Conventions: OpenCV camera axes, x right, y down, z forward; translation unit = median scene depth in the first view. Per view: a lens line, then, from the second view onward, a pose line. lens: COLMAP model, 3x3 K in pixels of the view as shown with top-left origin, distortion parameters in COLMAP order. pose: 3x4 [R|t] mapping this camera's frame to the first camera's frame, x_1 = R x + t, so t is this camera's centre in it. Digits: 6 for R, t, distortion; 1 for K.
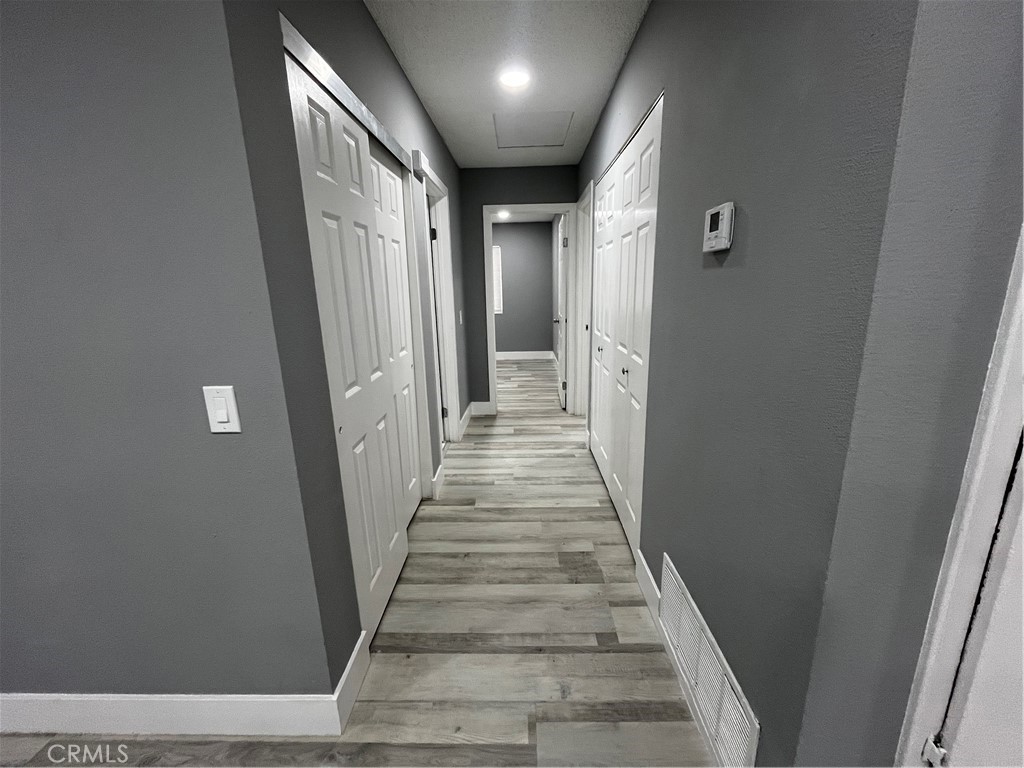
lens RADIAL K [[412.6, 0, 513.9], [0, 412.6, 382.2], [0, 0, 1]] dist [-0.000826, -0.000264]
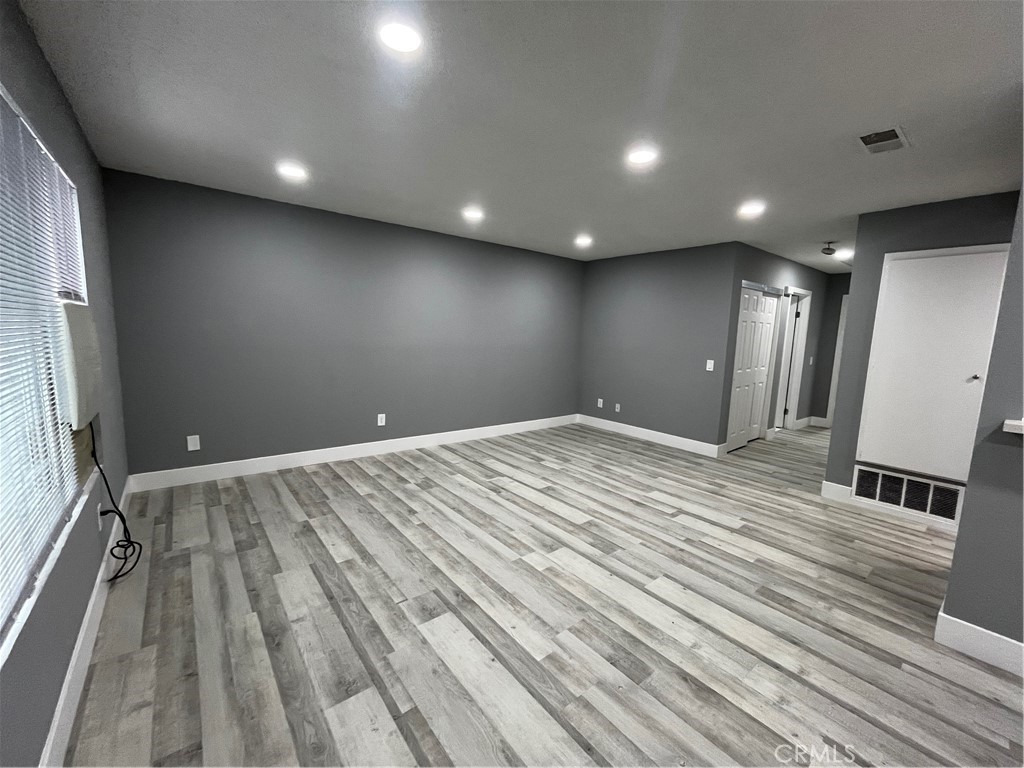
lens RADIAL K [[412.6, 0, 512.2], [0, 412.6, 383.1], [0, 0, 1]] dist [-0.000826, -0.000264]
pose [[0.644493, 0.142433, -0.751227, 0.606162], [-0.224804, 0.974370, -0.008122, 0.361407], [0.730816, 0.174113, 0.659994, -1.631987]]
